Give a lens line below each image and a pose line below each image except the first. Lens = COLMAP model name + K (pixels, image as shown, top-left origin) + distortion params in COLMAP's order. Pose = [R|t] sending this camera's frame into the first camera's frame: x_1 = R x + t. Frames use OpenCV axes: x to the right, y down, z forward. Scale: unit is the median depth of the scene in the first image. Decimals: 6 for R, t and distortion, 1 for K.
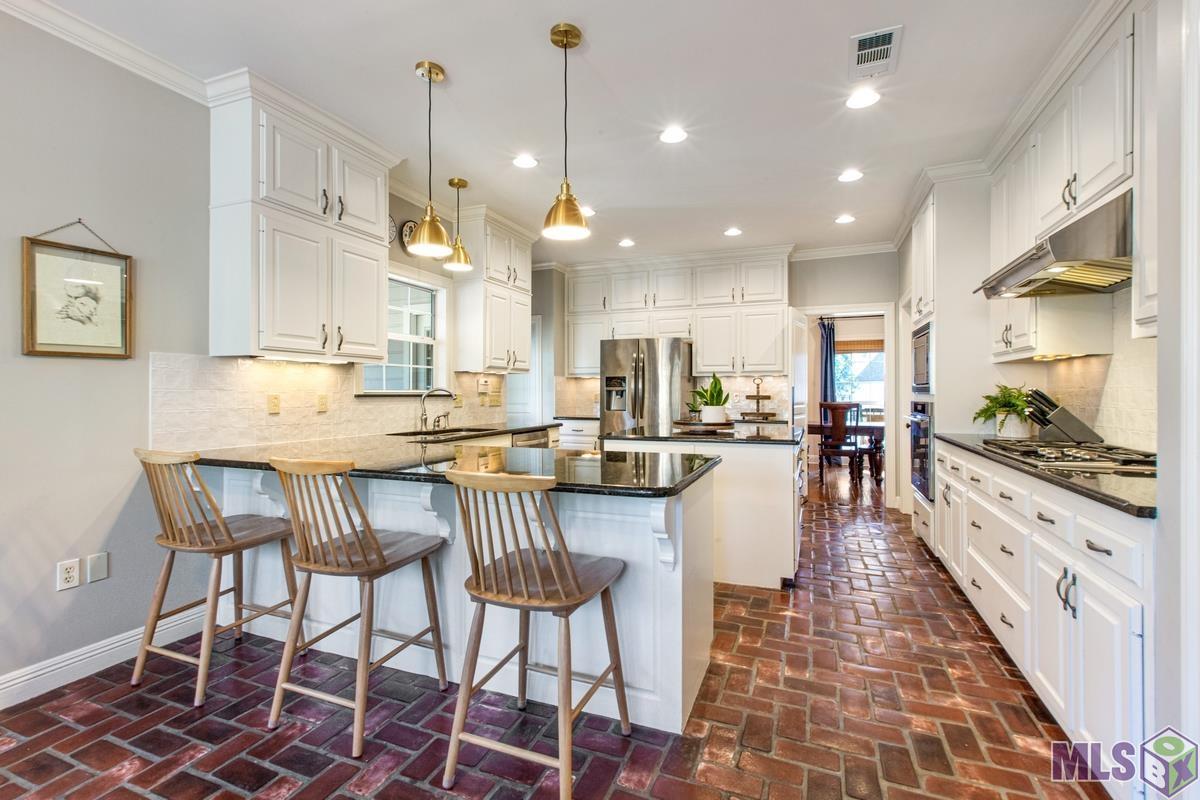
lens RADIAL K [[551.0, 0, 596.4], [0, 551.0, 393.3], [0, 0, 1]] dist [-0.000652, 0.001779]
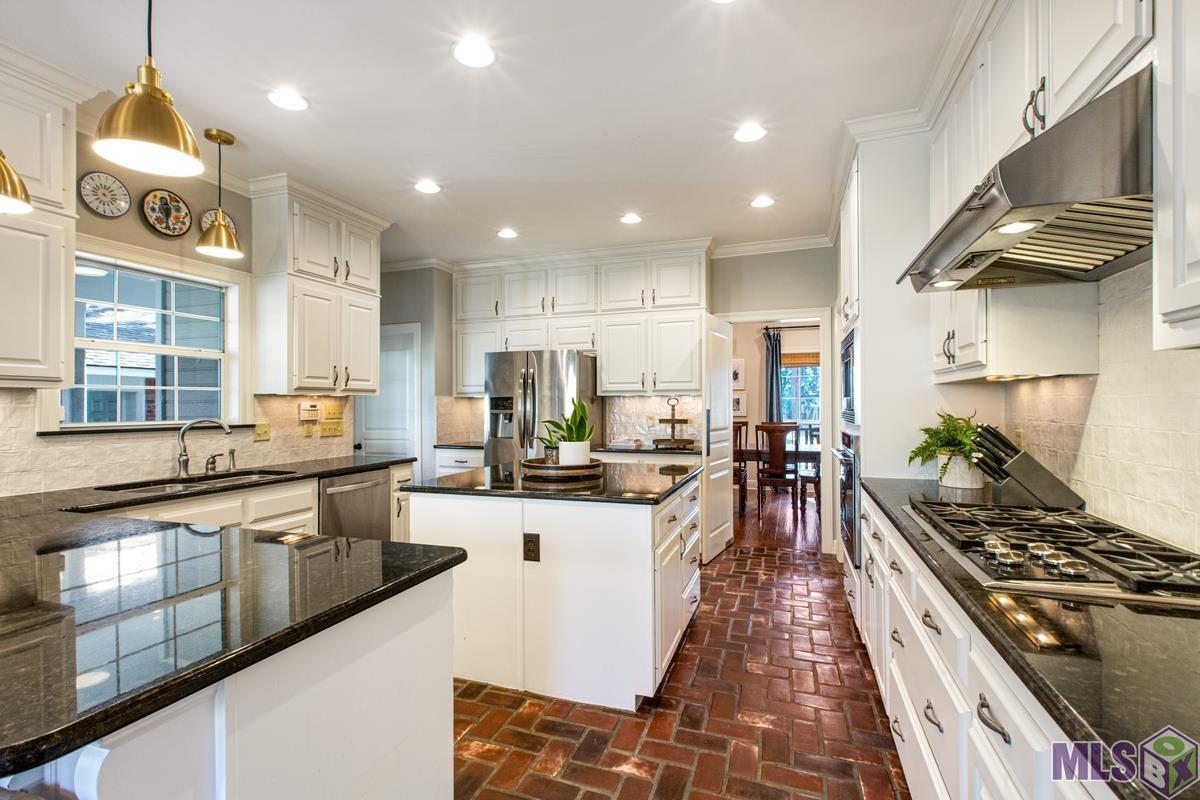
lens RADIAL K [[551.0, 0, 600.5], [0, 551.0, 404.5], [0, 0, 1]] dist [-0.000652, 0.001779]
pose [[0.998937, -0.005112, 0.045819, 0.205559], [0.005193, 0.999985, -0.001651, -0.024022], [-0.045810, 0.001887, 0.998948, 0.243230]]
